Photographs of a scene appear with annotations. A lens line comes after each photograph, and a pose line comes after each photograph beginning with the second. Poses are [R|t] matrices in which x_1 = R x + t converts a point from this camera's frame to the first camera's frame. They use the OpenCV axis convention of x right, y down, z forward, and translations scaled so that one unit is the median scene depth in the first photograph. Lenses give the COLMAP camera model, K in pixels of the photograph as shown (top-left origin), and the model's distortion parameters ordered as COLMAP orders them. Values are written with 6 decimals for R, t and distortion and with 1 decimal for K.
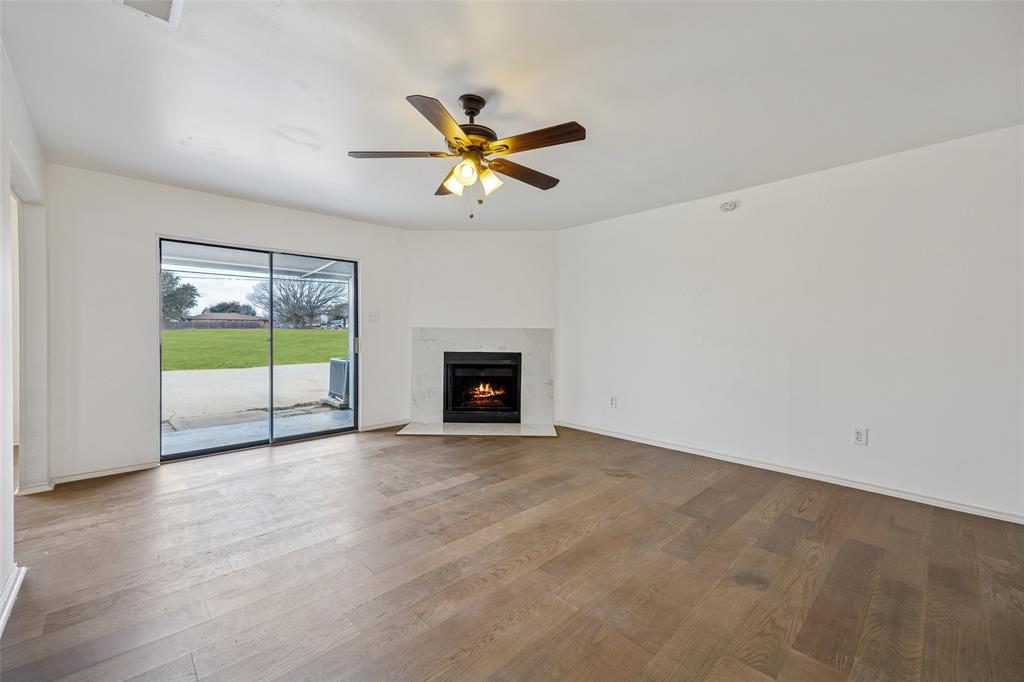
lens RADIAL K [[414.6, 0, 512.1], [0, 414.6, 336.5], [0, 0, 1]] dist [0.006872, -0.000208]
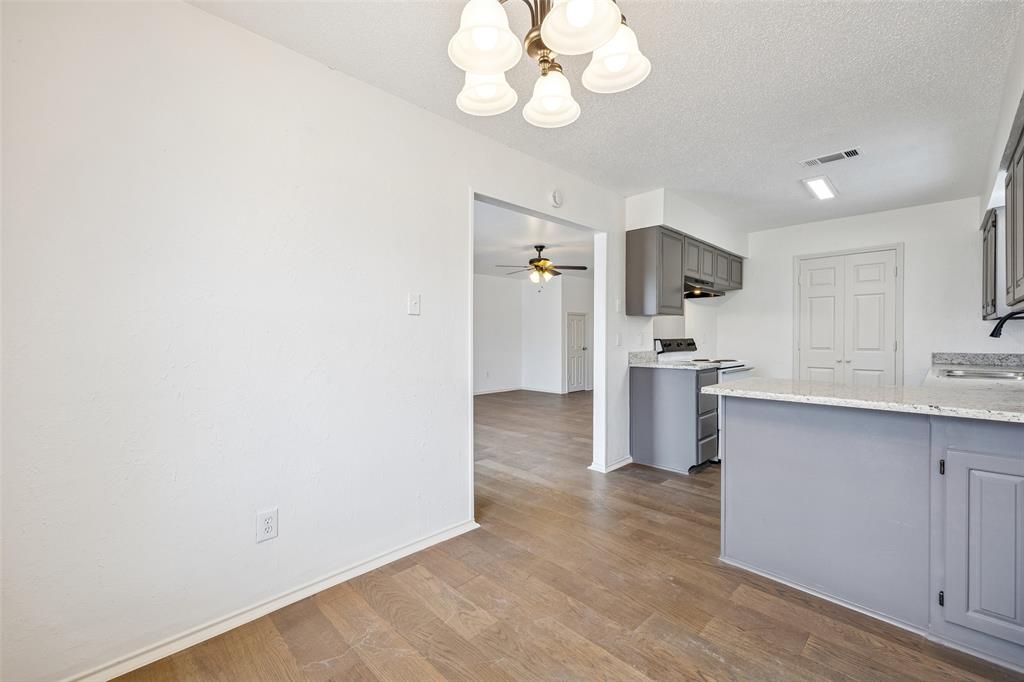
lens RADIAL K [[420.3, 0, 507.2], [0, 420.3, 340.8], [0, 0, 1]] dist [0.001201, 0.000005]
pose [[-0.010527, -0.011715, 0.999876, -1.166578], [0.014121, 0.999830, 0.011863, -0.009617], [-0.999845, 0.014245, -0.010360, 0.534028]]
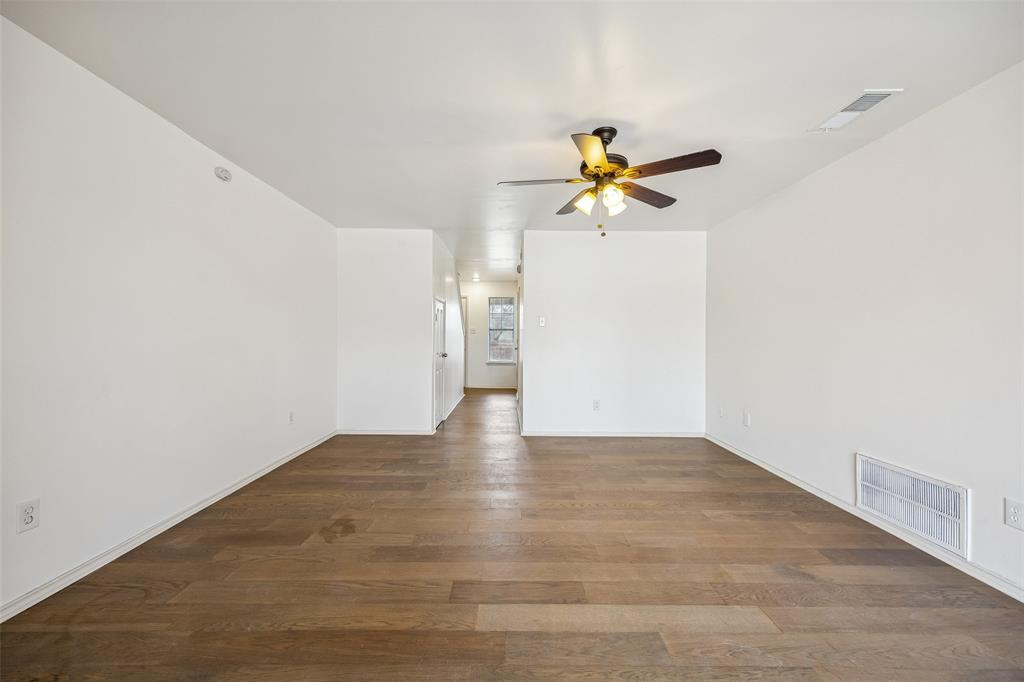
lens RADIAL K [[414.6, 0, 512.1], [0, 414.6, 336.5], [0, 0, 1]] dist [0.006872, -0.000208]
pose [[-0.723515, -0.009210, 0.690247, -0.303029], [-0.003158, 0.999945, 0.010032, -0.010416], [-0.690301, 0.005078, -0.723504, 0.862568]]
